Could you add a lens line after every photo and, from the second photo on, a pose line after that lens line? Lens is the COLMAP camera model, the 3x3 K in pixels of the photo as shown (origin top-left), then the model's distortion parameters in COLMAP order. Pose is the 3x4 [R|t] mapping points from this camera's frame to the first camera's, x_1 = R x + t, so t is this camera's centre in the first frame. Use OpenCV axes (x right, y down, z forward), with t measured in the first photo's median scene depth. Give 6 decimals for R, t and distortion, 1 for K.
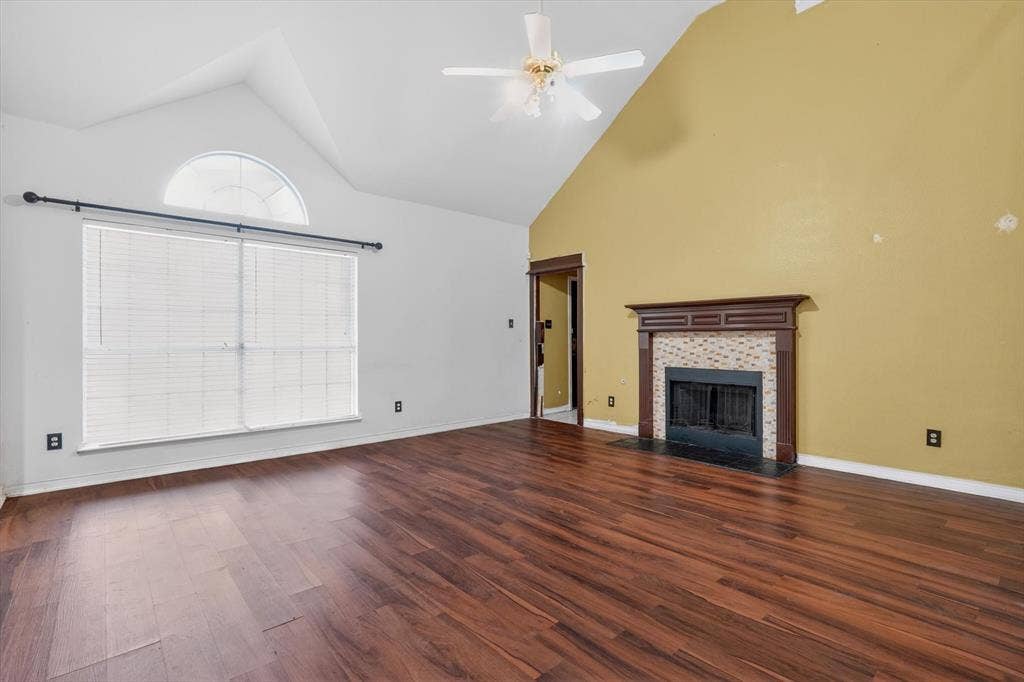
lens RADIAL K [[471.2, 0, 516.5], [0, 471.2, 338.8], [0, 0, 1]] dist [-0.012525, 0.005526]
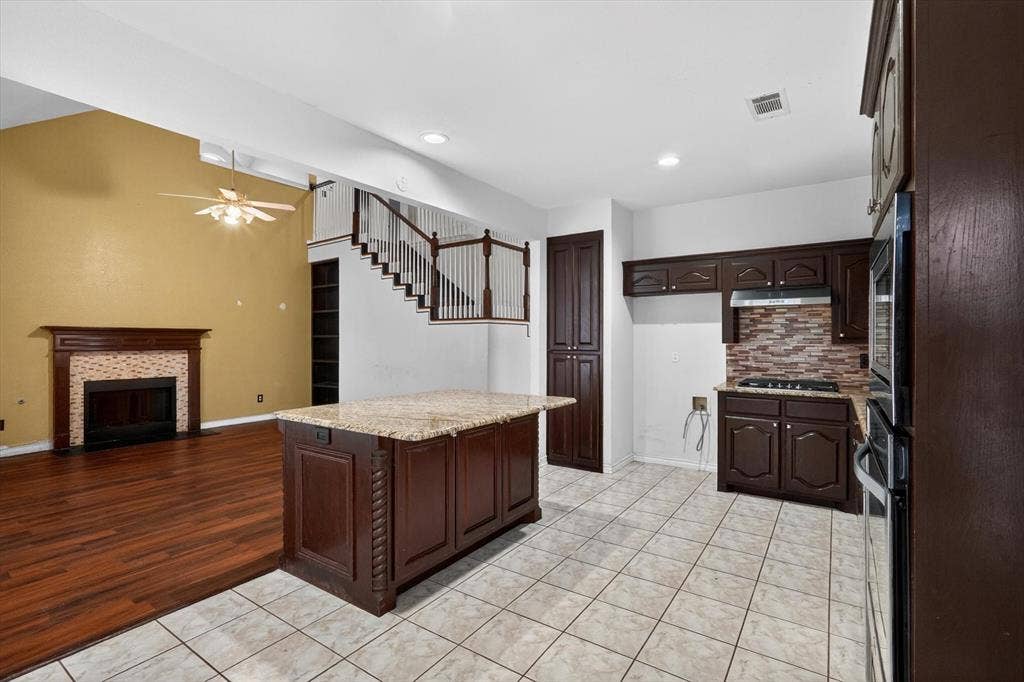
lens RADIAL K [[471.2, 0, 514.6], [0, 471.2, 340.1], [0, 0, 1]] dist [-0.012525, 0.005526]
pose [[-0.237862, 0.001977, 0.971297, -1.226159], [-0.001691, 0.999996, -0.002449, -0.047508], [-0.971297, -0.002225, -0.237858, 0.287688]]
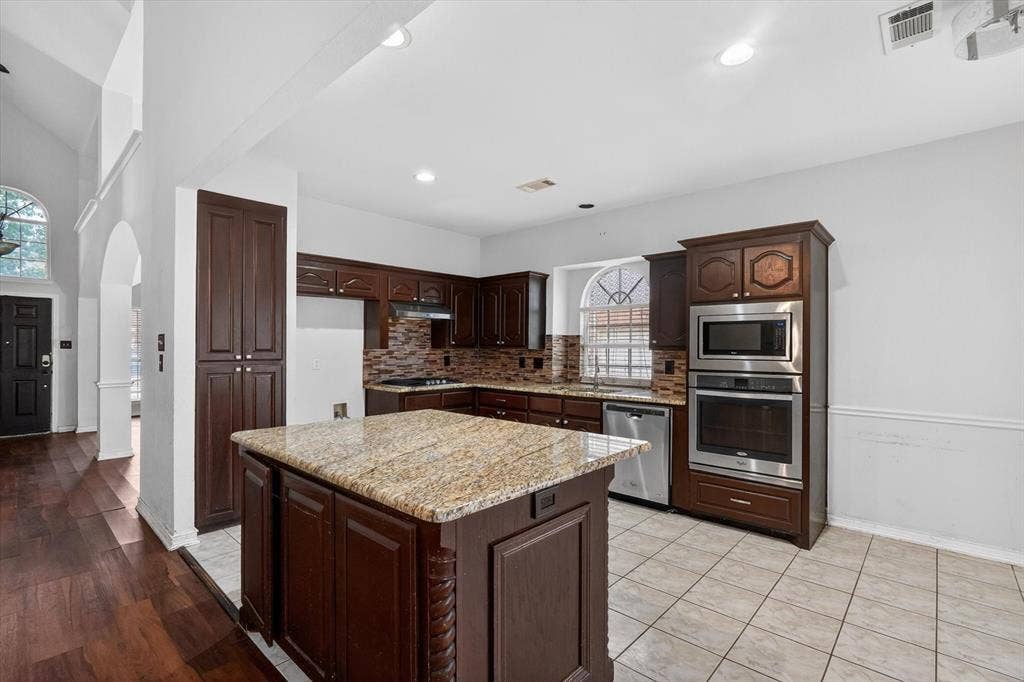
lens RADIAL K [[471.2, 0, 514.4], [0, 471.2, 346.6], [0, 0, 1]] dist [-0.012525, 0.005526]
pose [[-0.995809, 0.001548, -0.091443, -0.575287], [0.001848, 0.999993, -0.003197, -0.045370], [0.091438, -0.003352, -0.995805, 0.714130]]
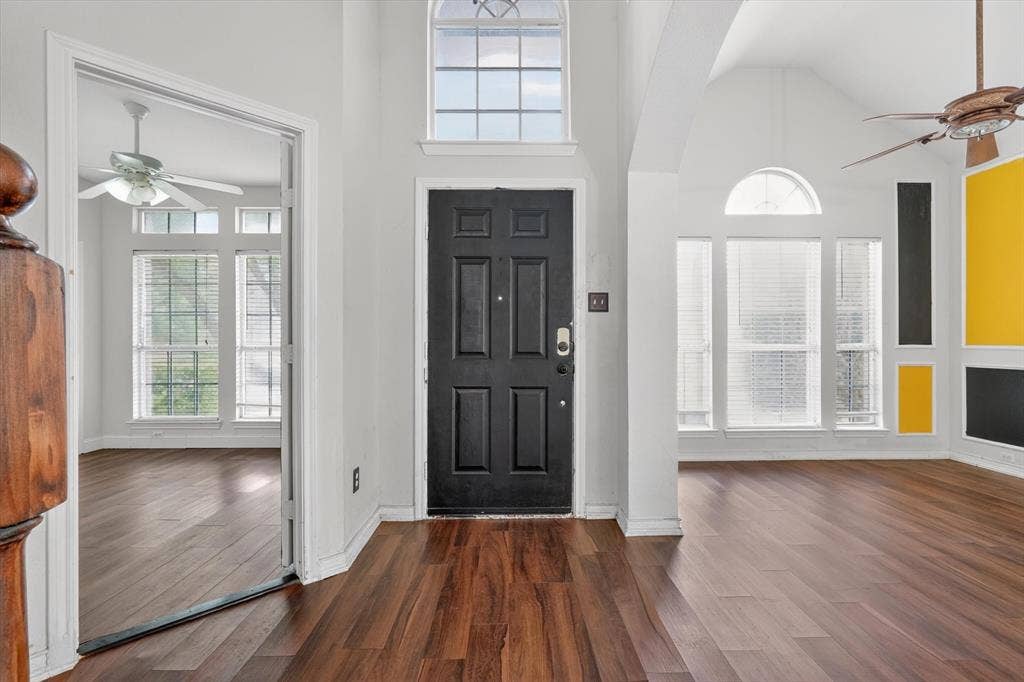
lens RADIAL K [[471.2, 0, 523.1], [0, 471.2, 341.4], [0, 0, 1]] dist [-0.012525, 0.005526]
pose [[-0.736790, 0.003200, 0.676114, 0.474455], [0.001325, 0.999994, -0.003288, -0.002794], [-0.676121, -0.001526, -0.736789, -0.507227]]
